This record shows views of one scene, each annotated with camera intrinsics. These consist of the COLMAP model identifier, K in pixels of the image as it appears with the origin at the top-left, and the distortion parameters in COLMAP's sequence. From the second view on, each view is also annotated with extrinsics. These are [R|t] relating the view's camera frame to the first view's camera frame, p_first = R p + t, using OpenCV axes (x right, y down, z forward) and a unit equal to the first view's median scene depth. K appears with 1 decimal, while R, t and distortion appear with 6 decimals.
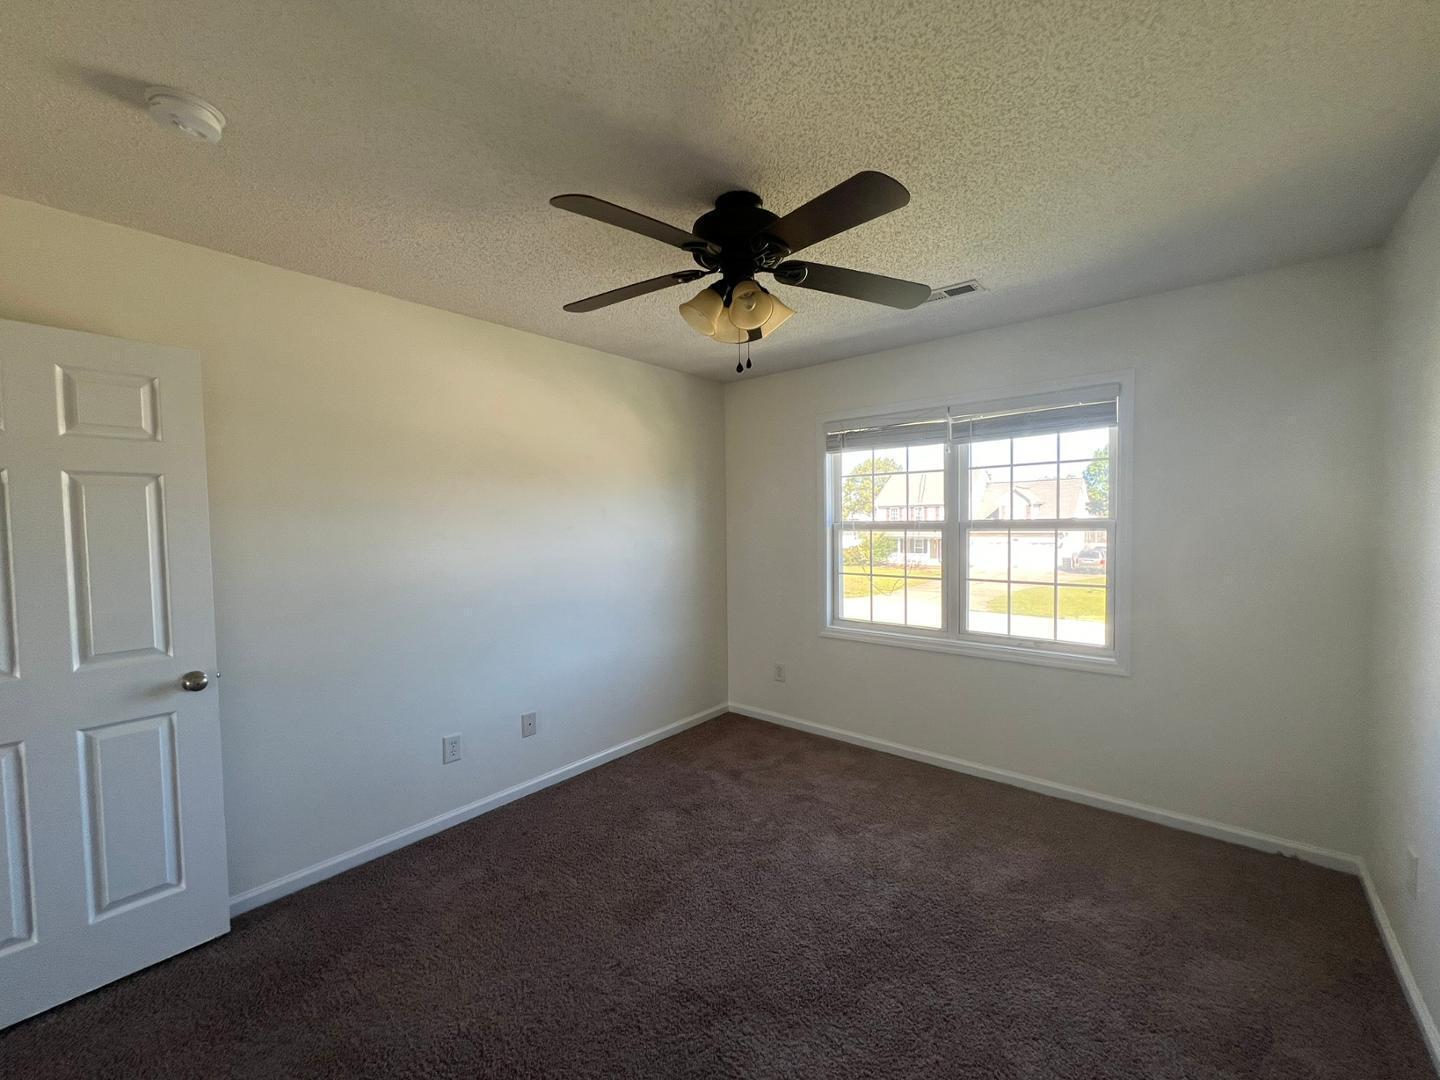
lens RADIAL K [[578.8, 0, 725.5], [0, 578.8, 539.7], [0, 0, 1]] dist [-0.002791, 0.001042]
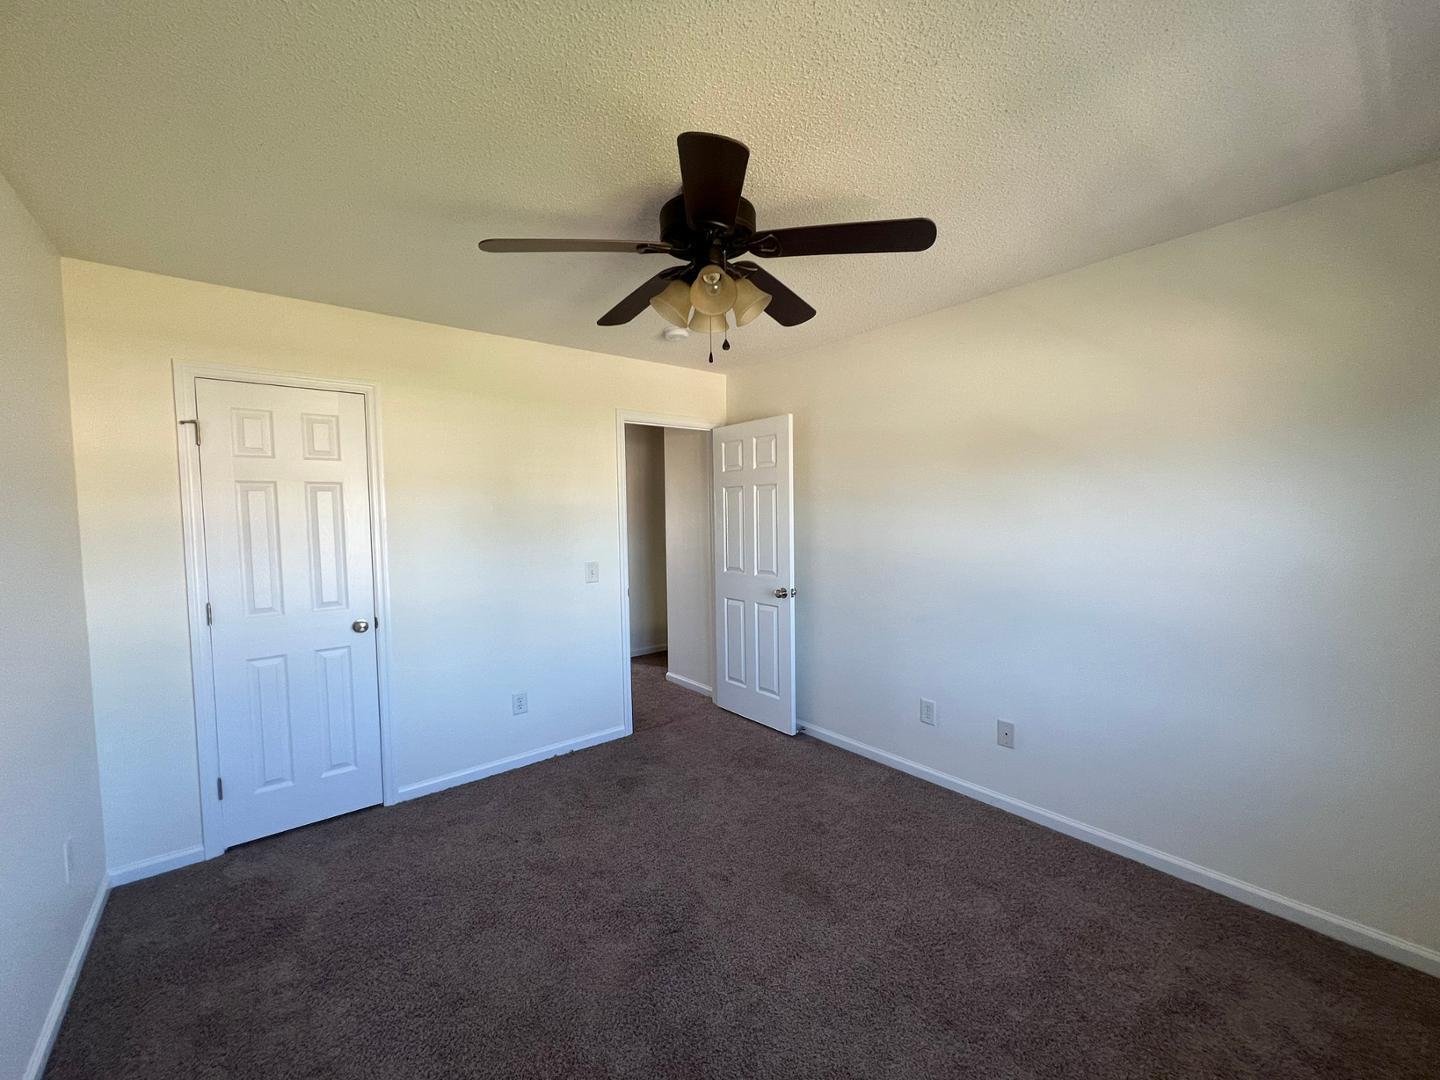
lens RADIAL K [[578.8, 0, 726.0], [0, 578.8, 536.0], [0, 0, 1]] dist [-0.002791, 0.001042]
pose [[-0.178875, 0.057898, -0.982167, 0.969111], [-0.020069, 0.997845, 0.062477, -0.053995], [0.983667, 0.030886, -0.177327, 1.167166]]
